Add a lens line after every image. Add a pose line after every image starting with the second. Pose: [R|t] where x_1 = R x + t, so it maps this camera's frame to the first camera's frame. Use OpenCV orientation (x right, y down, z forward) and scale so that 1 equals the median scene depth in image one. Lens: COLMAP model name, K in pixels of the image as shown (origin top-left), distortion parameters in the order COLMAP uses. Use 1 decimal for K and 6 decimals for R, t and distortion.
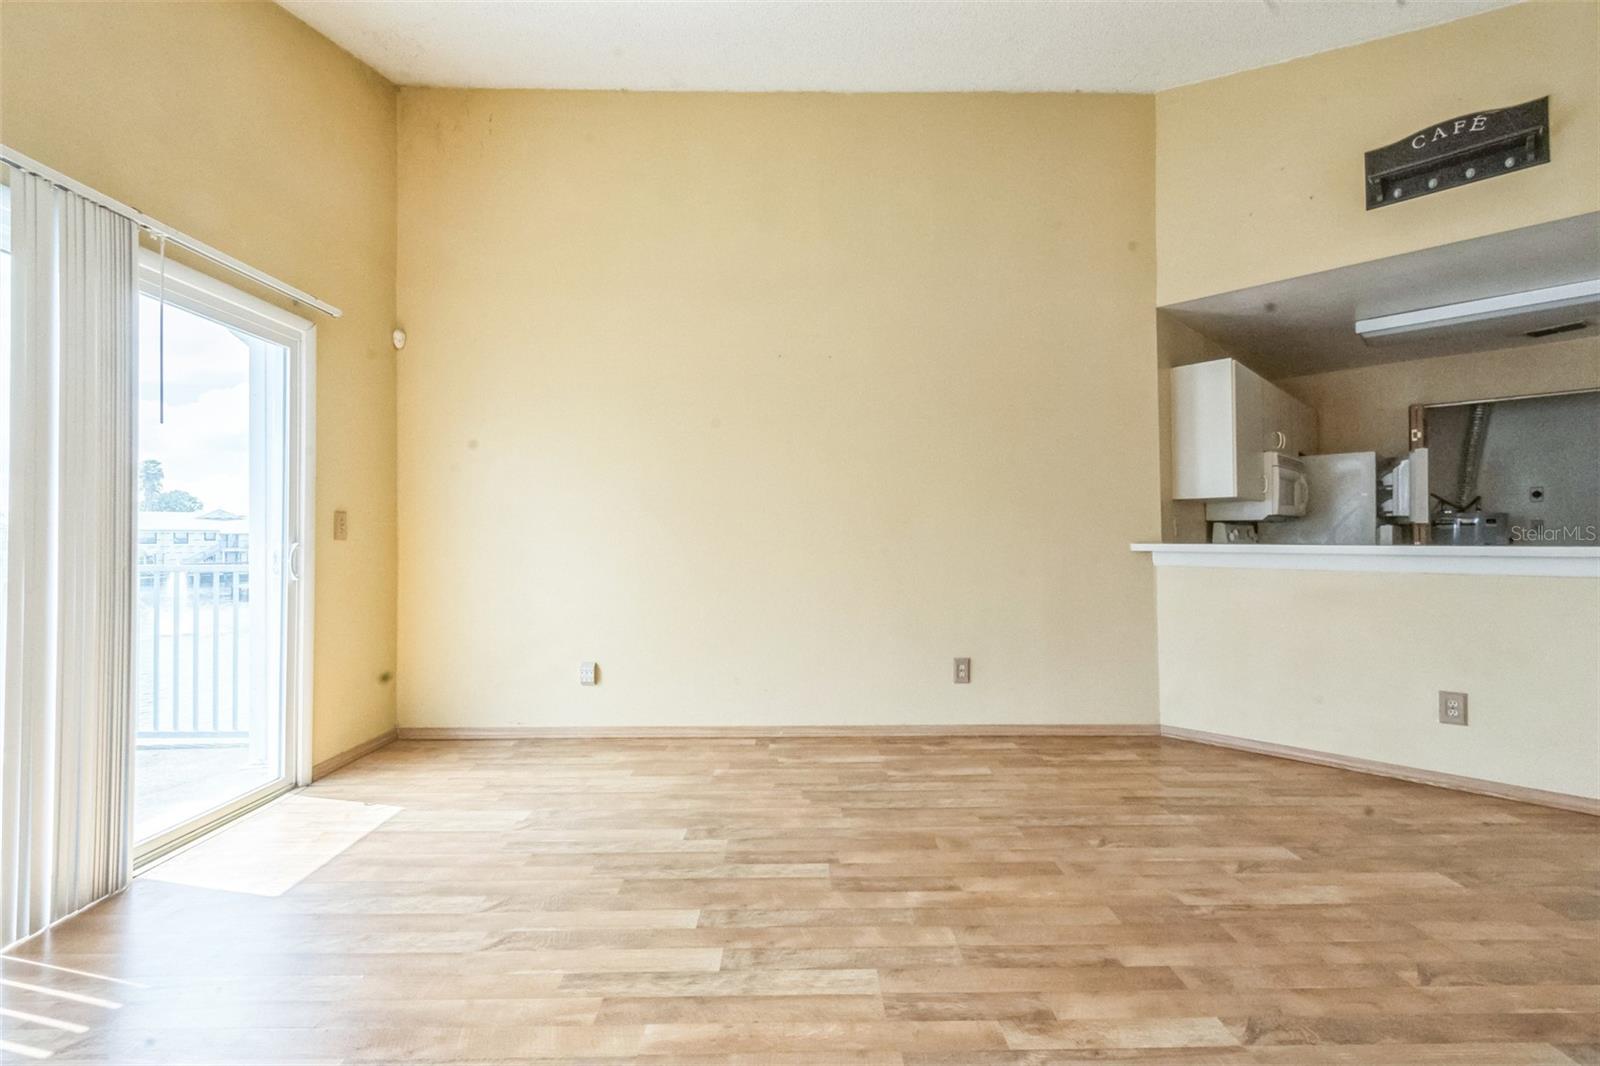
lens RADIAL K [[710.8, 0, 797.3], [0, 710.8, 532.8], [0, 0, 1]] dist [0.012797, -0.005531]
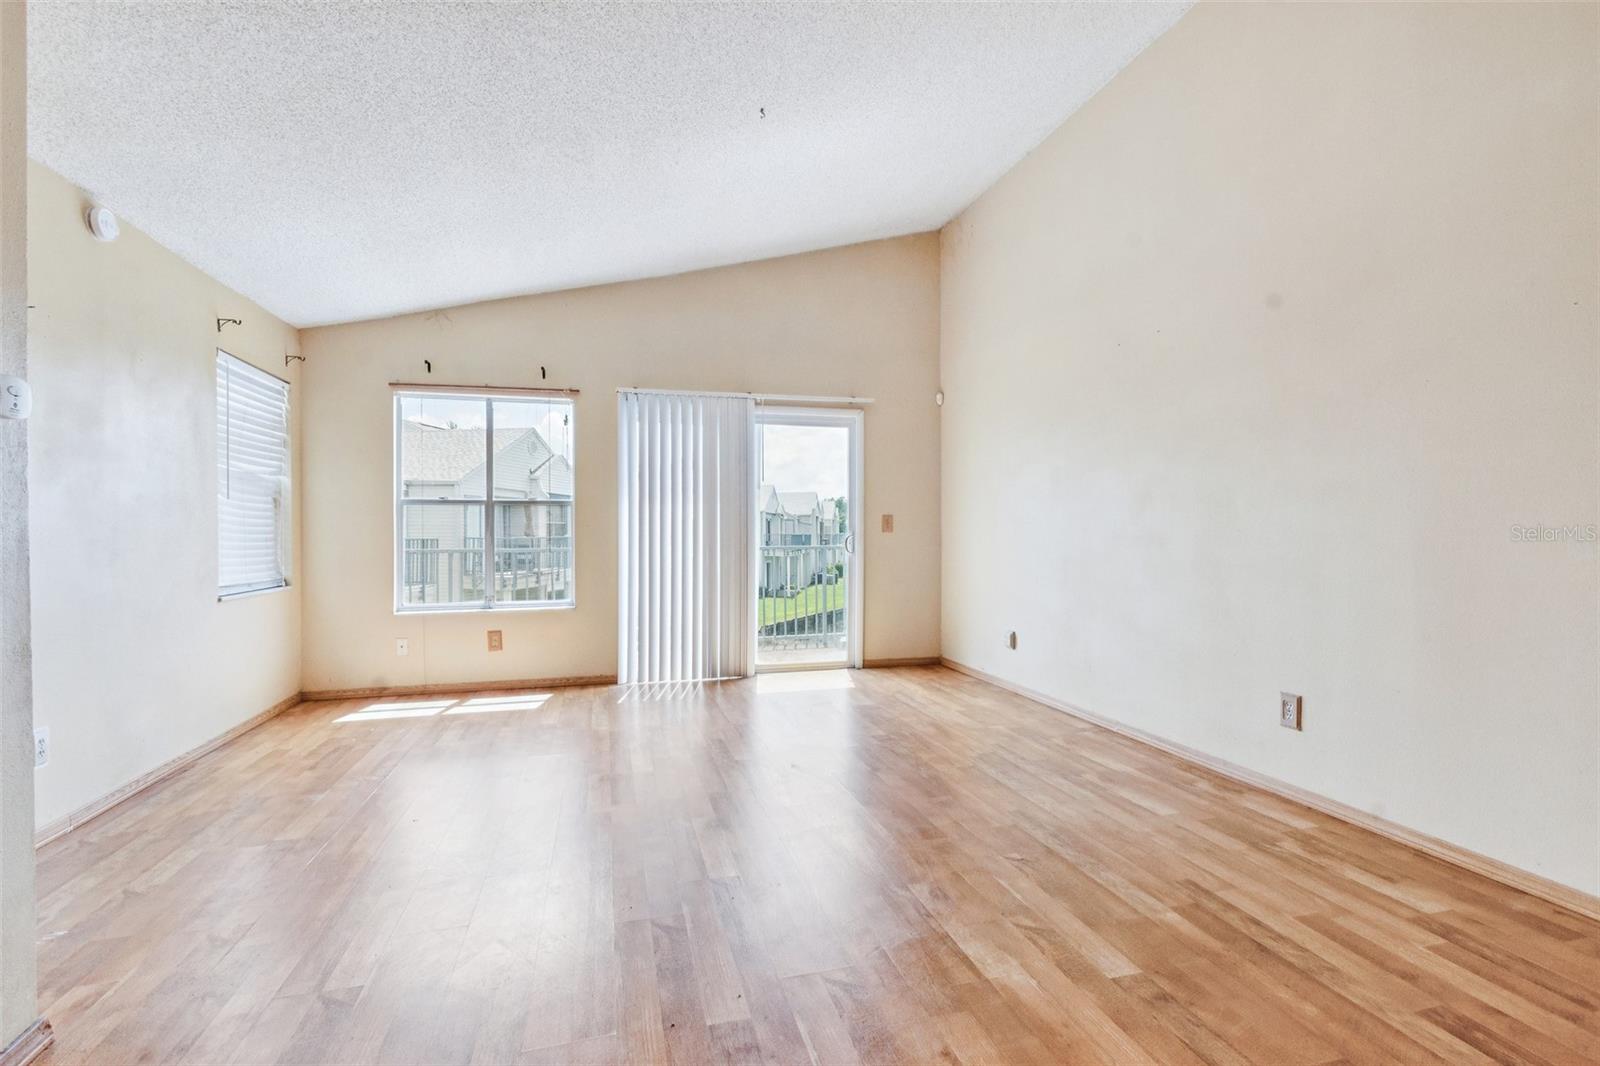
lens RADIAL K [[710.8, 0, 798.2], [0, 710.8, 535.2], [0, 0, 1]] dist [0.012797, -0.005531]
pose [[0.257612, 0.007039, -0.966223, 1.043879], [0.009567, 0.999906, 0.009835, -0.002266], [0.966201, -0.011777, 0.257520, 0.406035]]
